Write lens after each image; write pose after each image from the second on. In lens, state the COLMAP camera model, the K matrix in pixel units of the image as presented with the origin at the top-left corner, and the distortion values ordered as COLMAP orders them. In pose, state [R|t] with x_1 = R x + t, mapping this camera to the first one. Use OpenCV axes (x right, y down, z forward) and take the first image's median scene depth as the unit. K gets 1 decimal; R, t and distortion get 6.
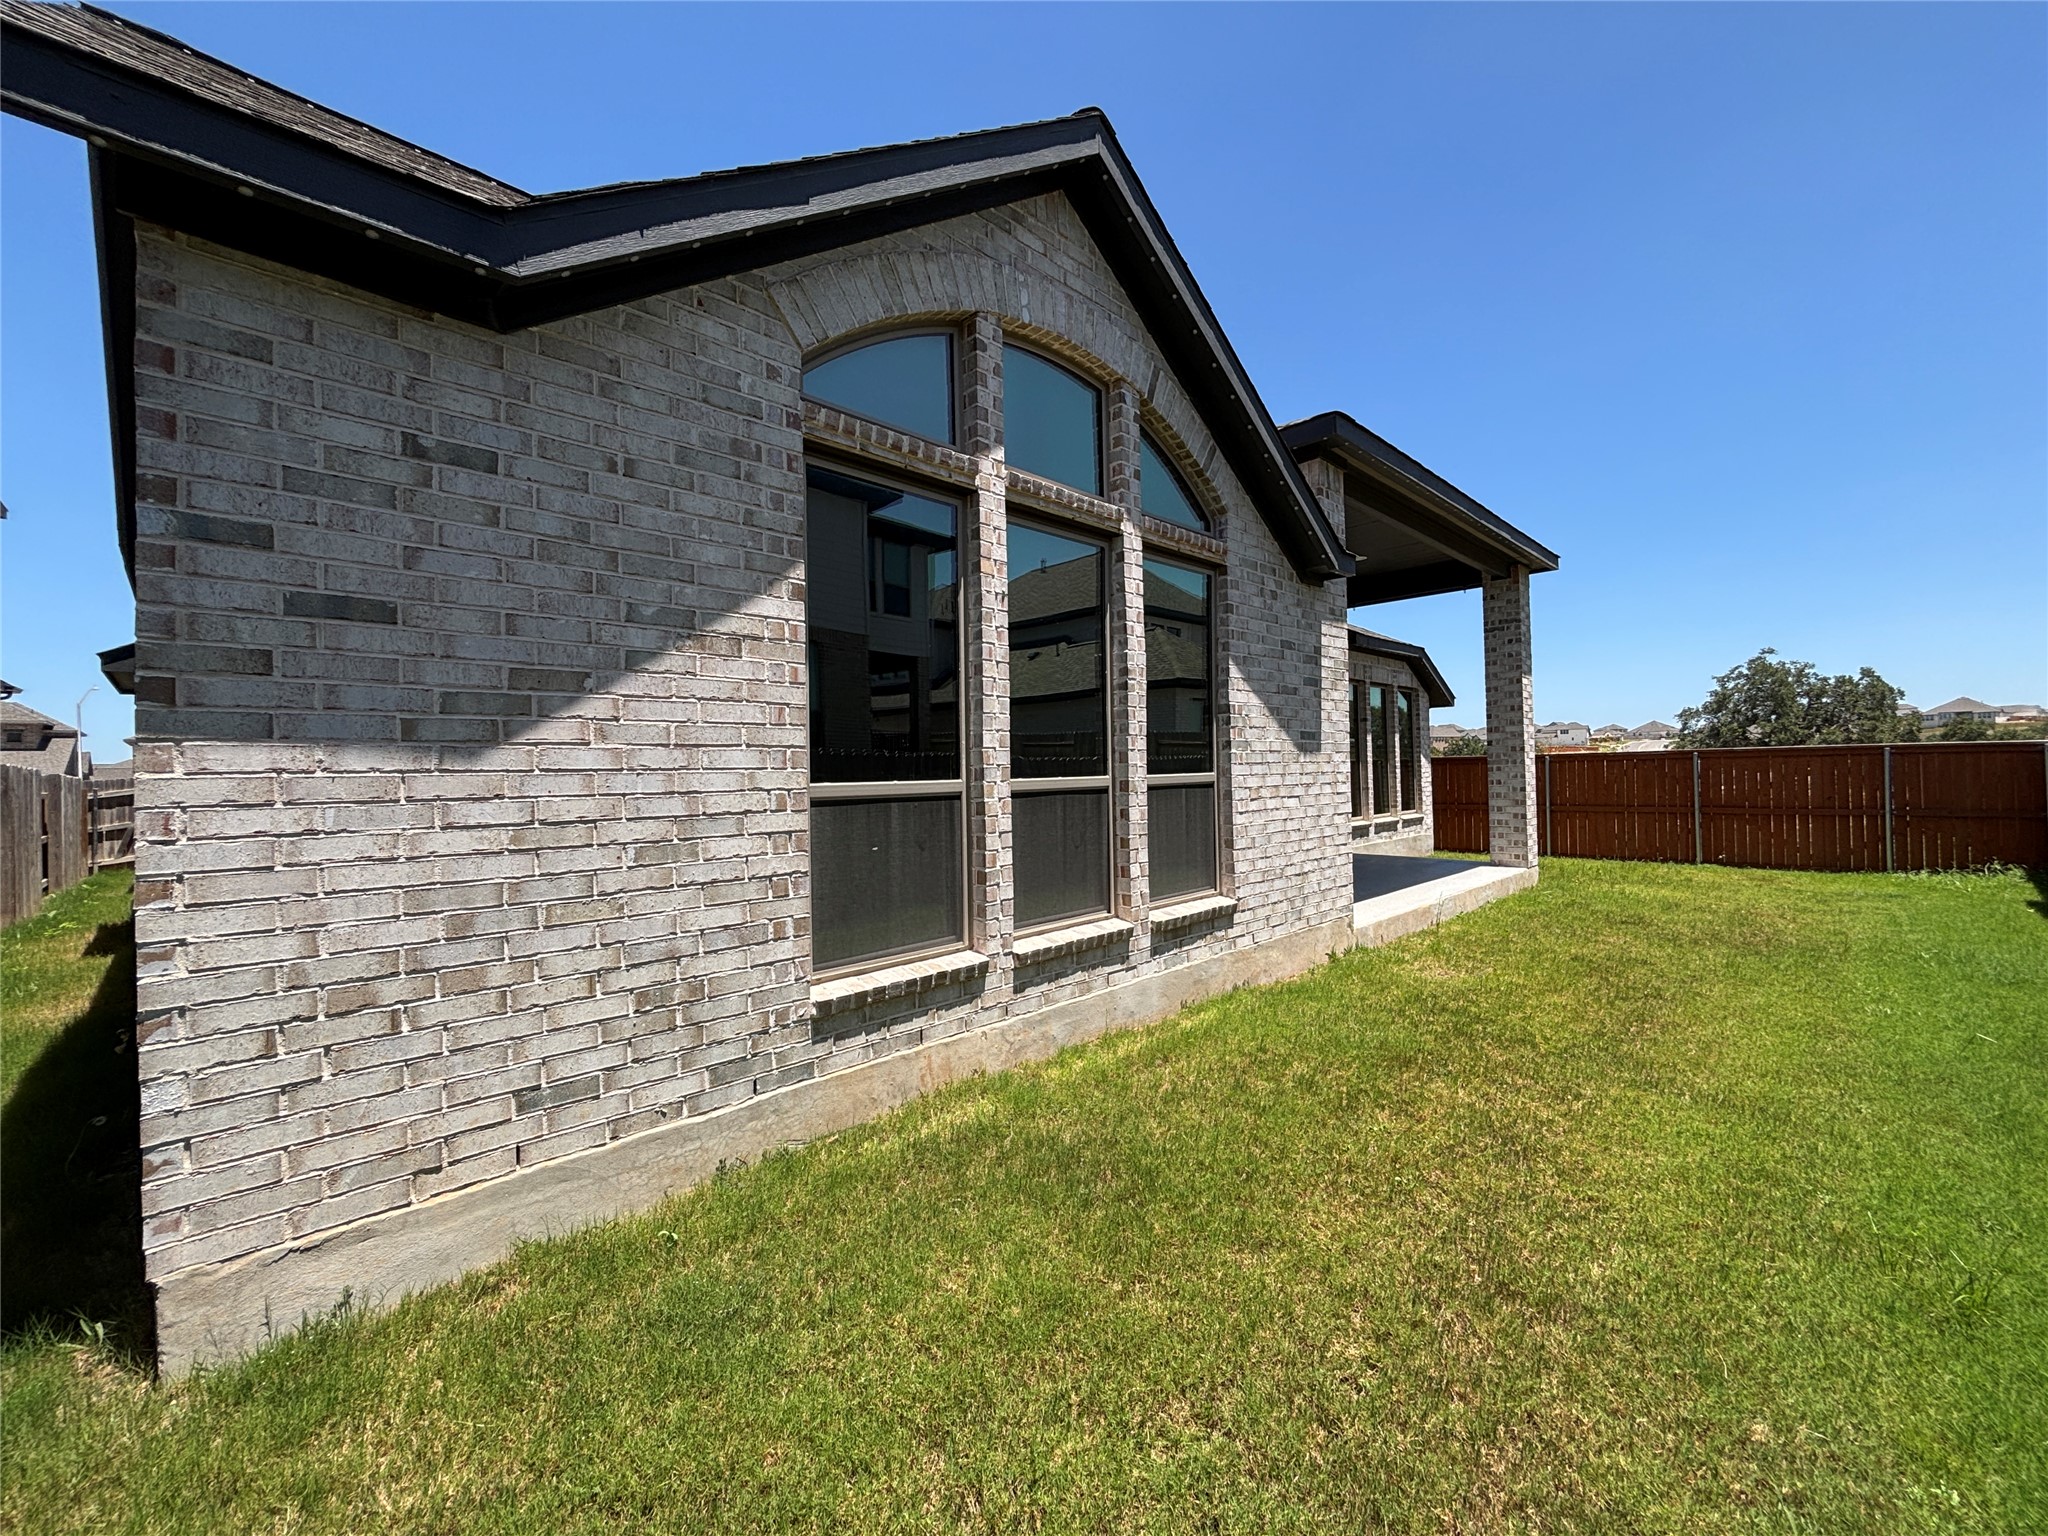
lens RADIAL K [[827.4, 0, 1022.2], [0, 827.4, 747.5], [0, 0, 1]] dist [0.000978, 0.000011]
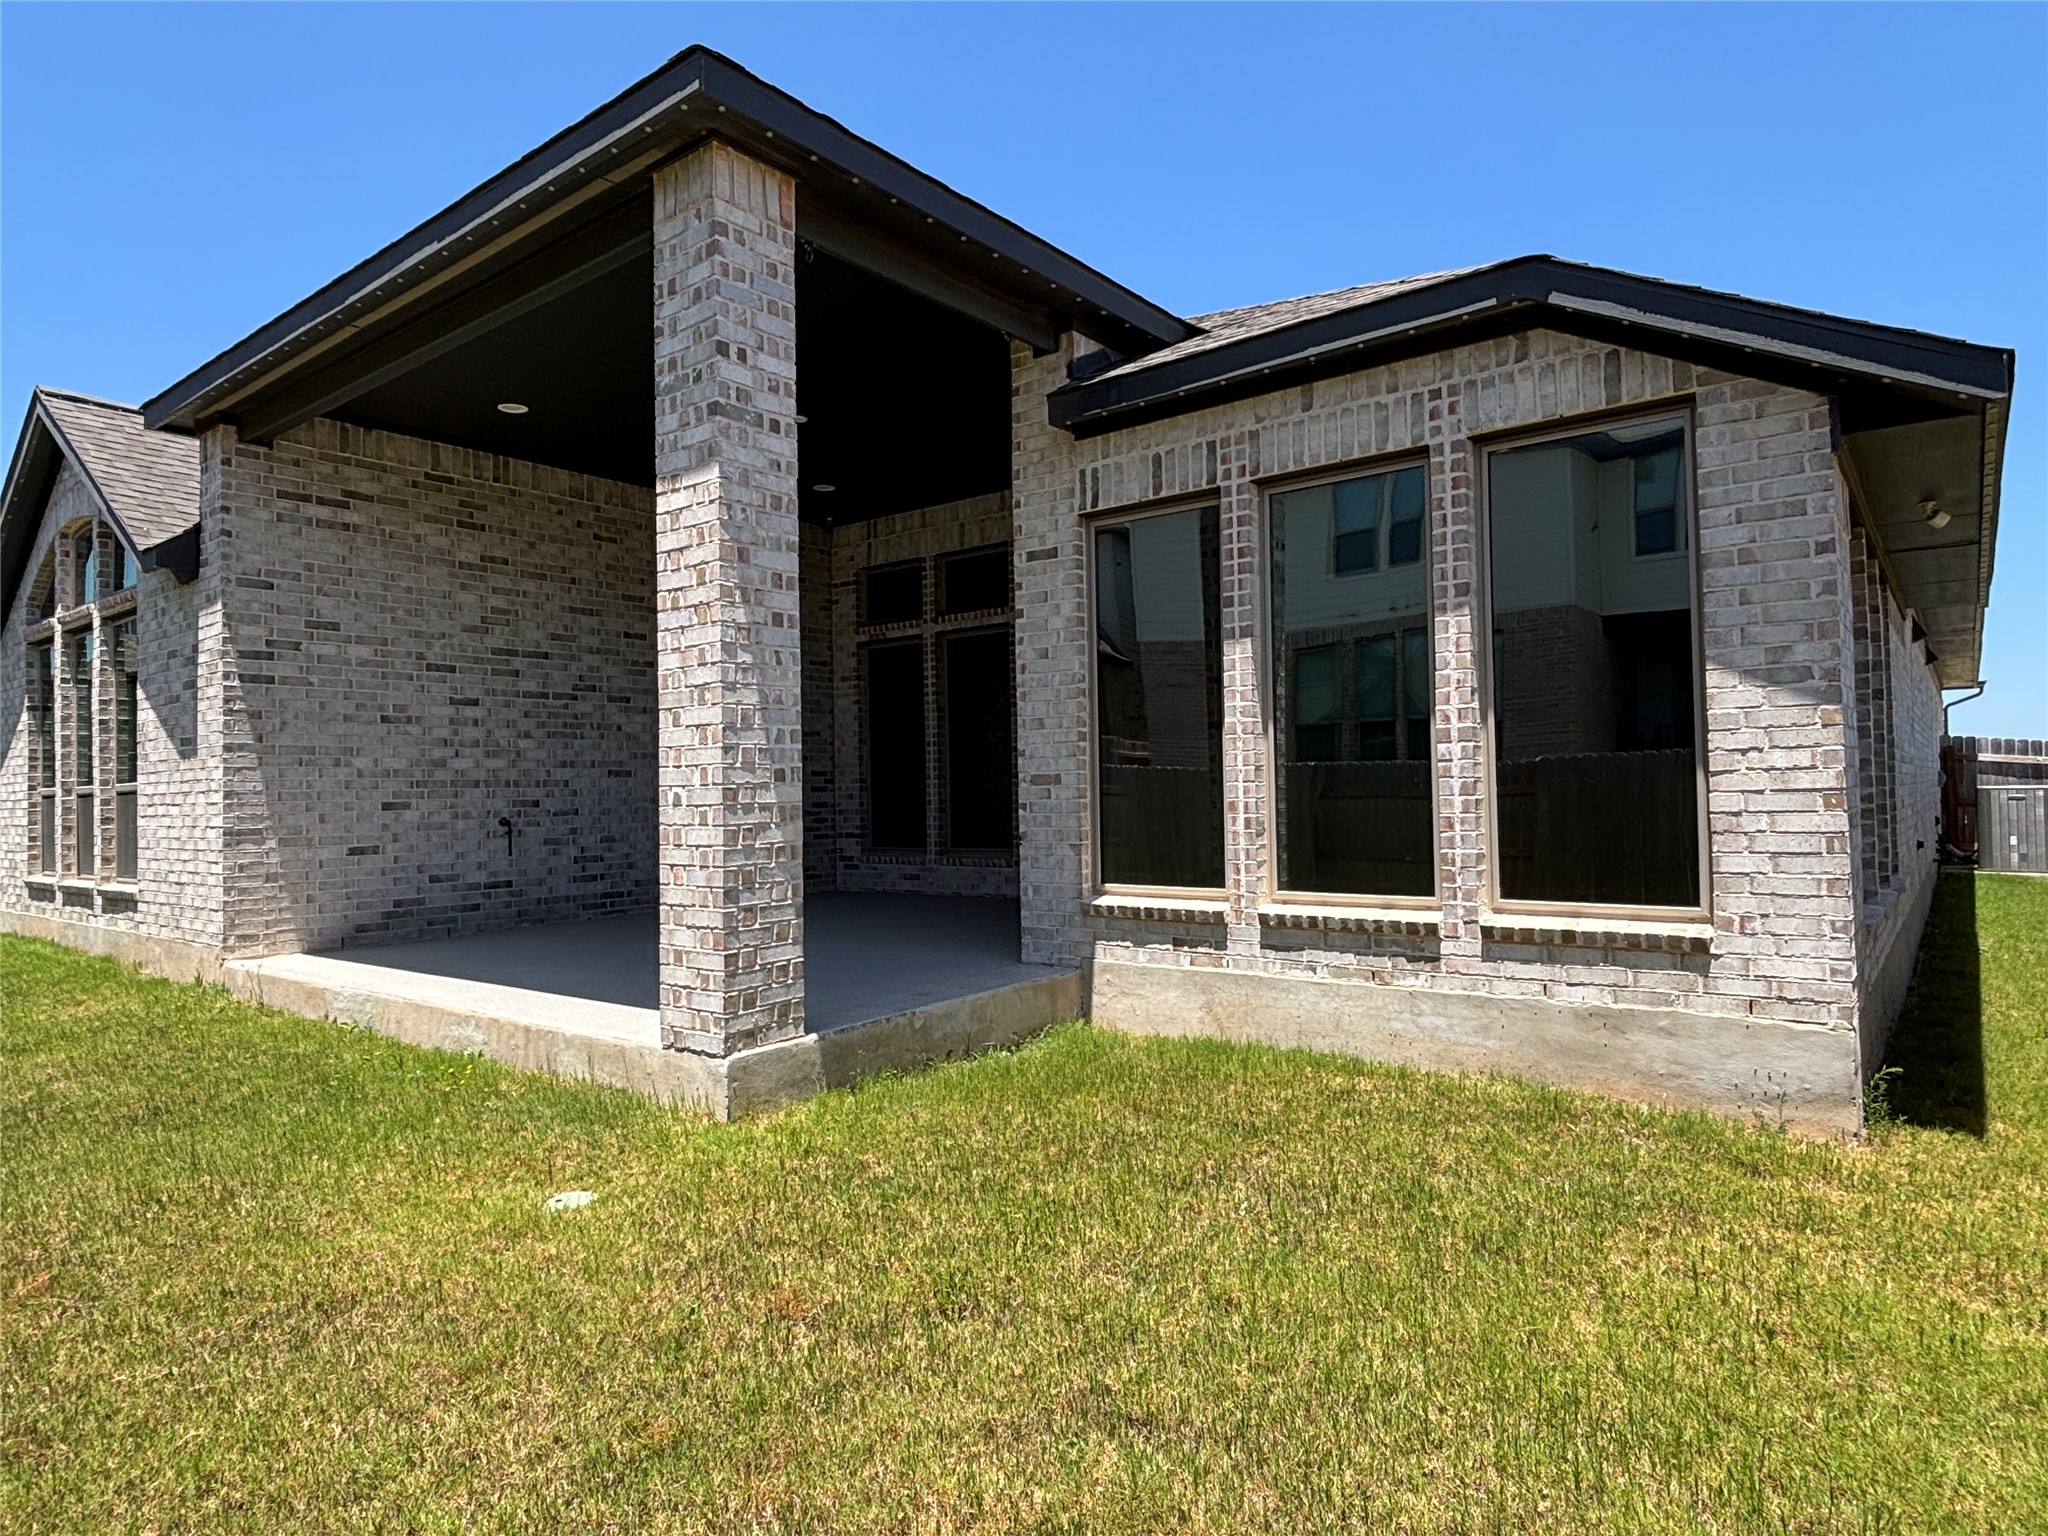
lens RADIAL K [[1203.7, 0, 1023.3], [0, 1203.7, 781.8], [0, 0, 1]] dist [-0.001756, -0.000317]
pose [[0.127527, -0.013417, -0.991744, 1.845379], [0.027327, 0.999576, -0.010009, 0.072270], [0.991459, -0.025825, 0.127840, 1.778299]]
